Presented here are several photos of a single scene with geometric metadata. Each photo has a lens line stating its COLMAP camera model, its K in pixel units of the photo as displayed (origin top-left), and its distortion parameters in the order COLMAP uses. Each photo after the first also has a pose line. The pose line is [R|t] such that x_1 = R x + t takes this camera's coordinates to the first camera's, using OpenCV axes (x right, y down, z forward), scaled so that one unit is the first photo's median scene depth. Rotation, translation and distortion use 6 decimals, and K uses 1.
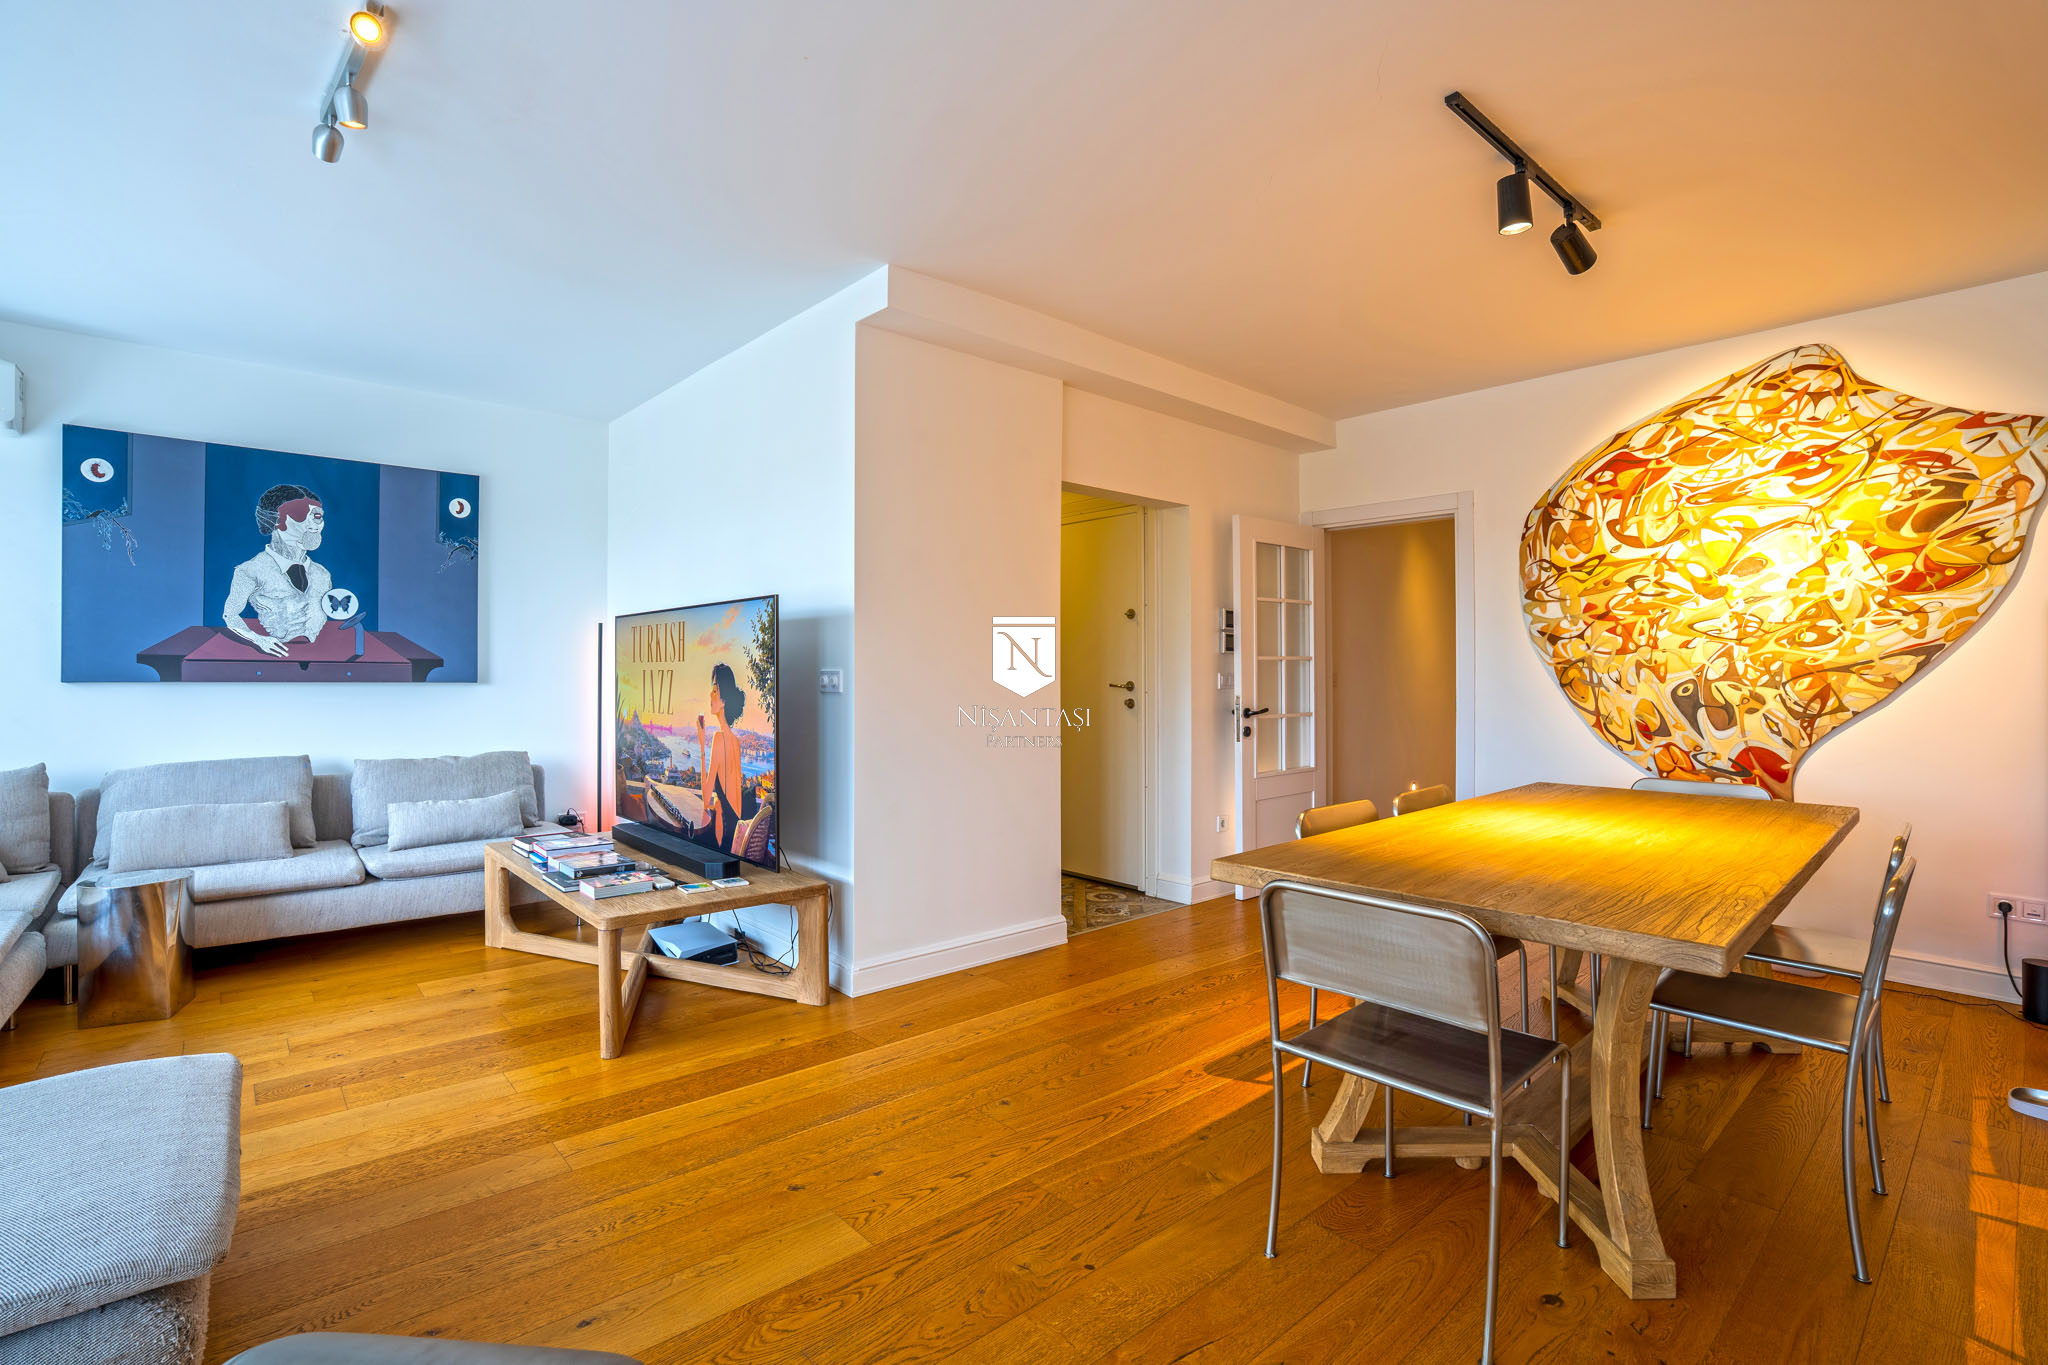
lens RADIAL K [[951.6, 0, 1031.6], [0, 951.6, 679.7], [0, 0, 1]] dist [-0.067858, 0.023780]
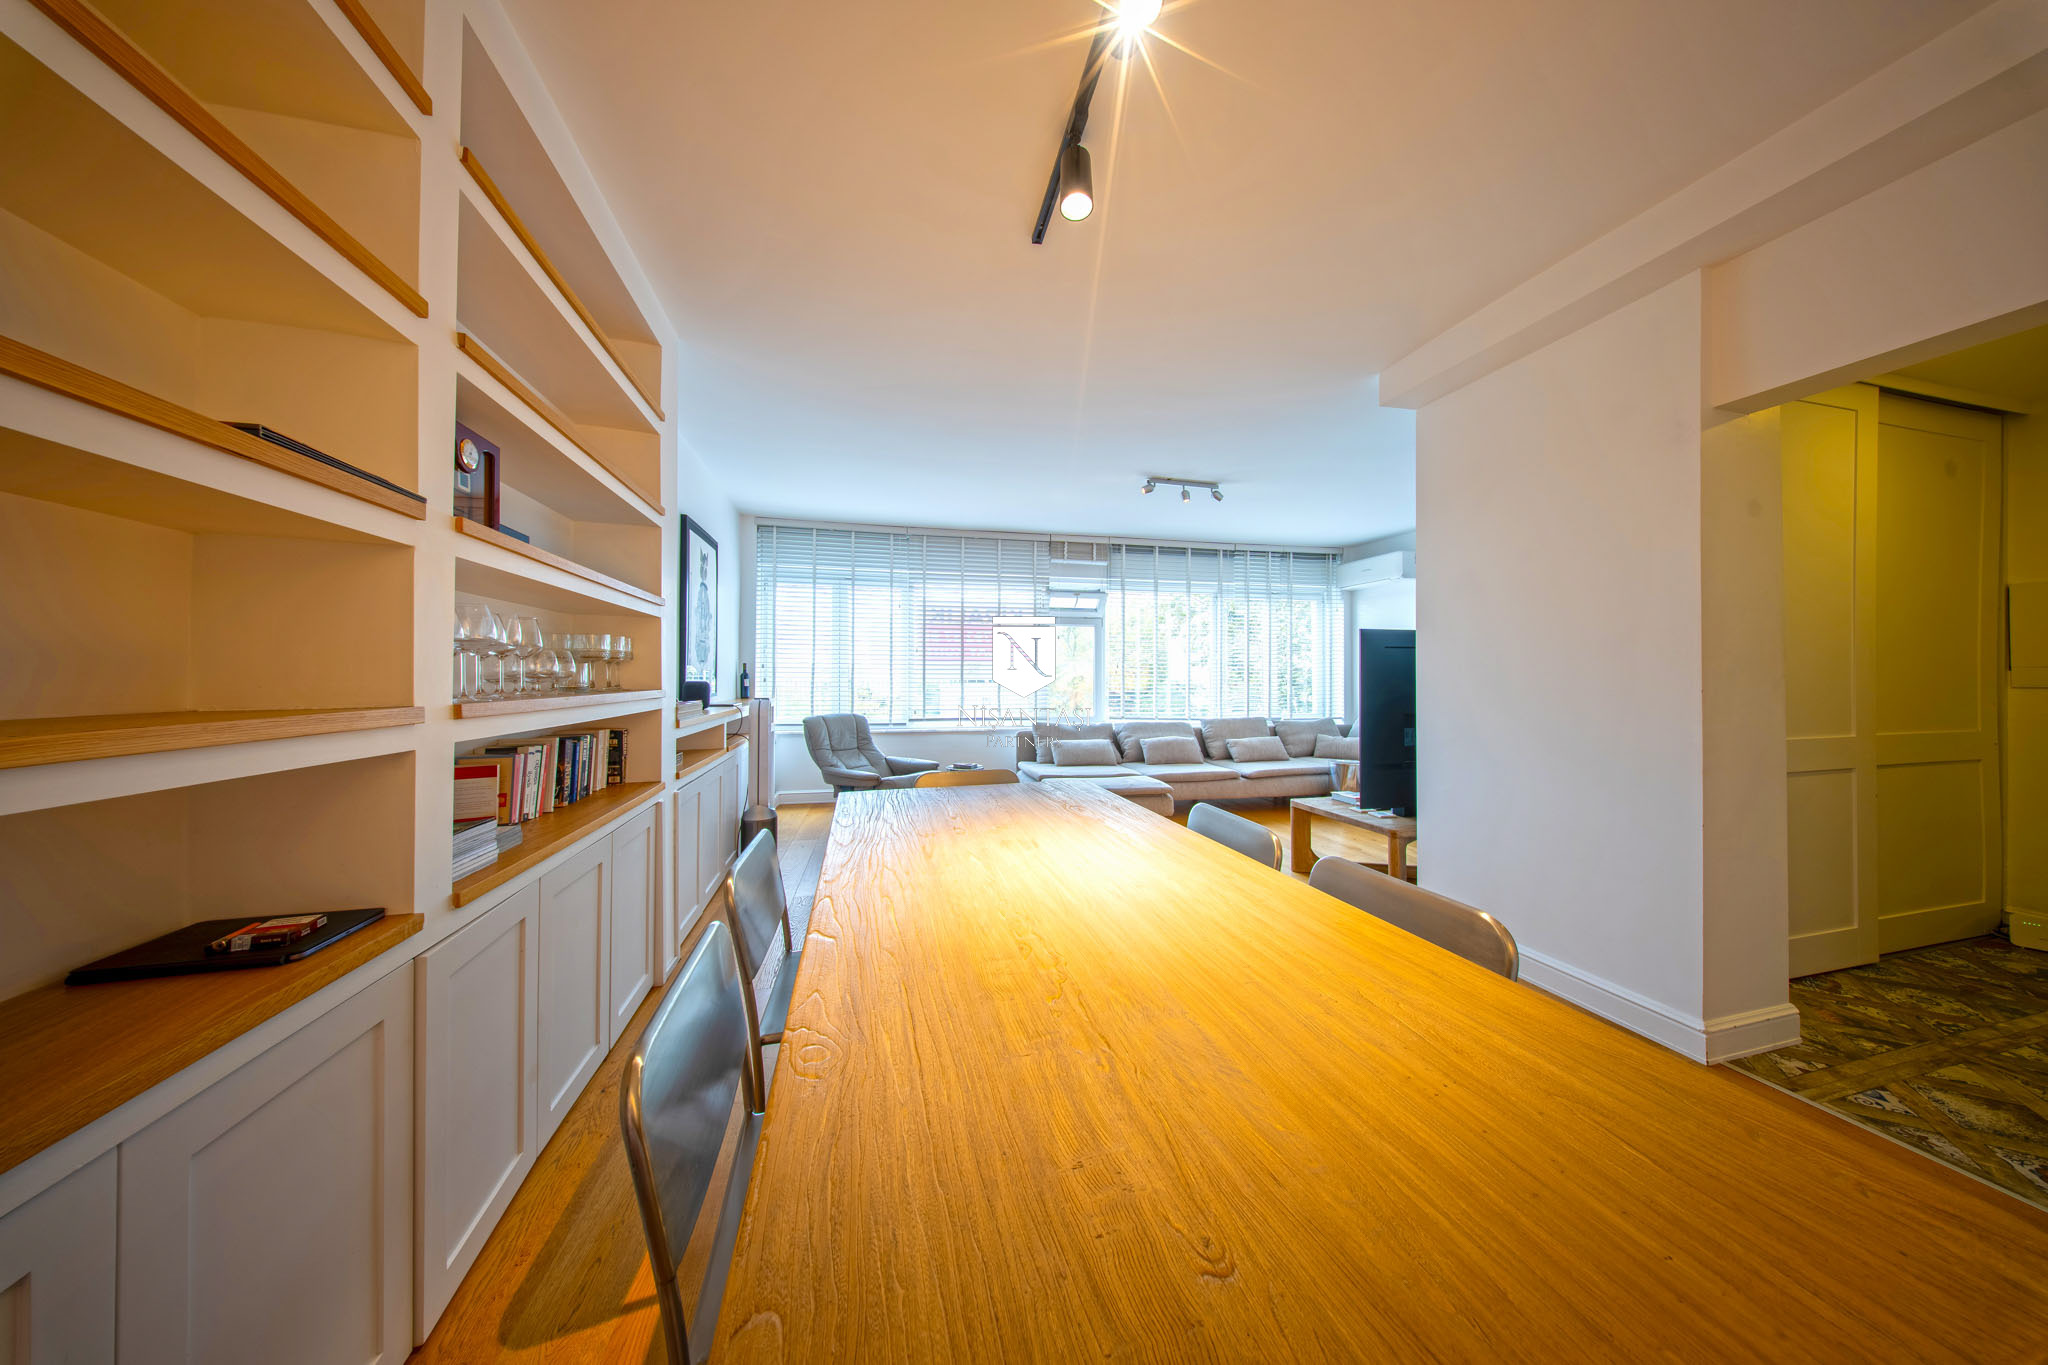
lens RADIAL K [[602.7, 0, 1034.3], [0, 602.7, 672.6], [0, 0, 1]] dist [-0.001082, -0.000852]
pose [[-0.468457, -0.006687, -0.883461, 0.747347], [-0.006184, 0.999972, -0.004289, -0.009901], [0.883465, 0.003454, -0.468485, 0.864001]]
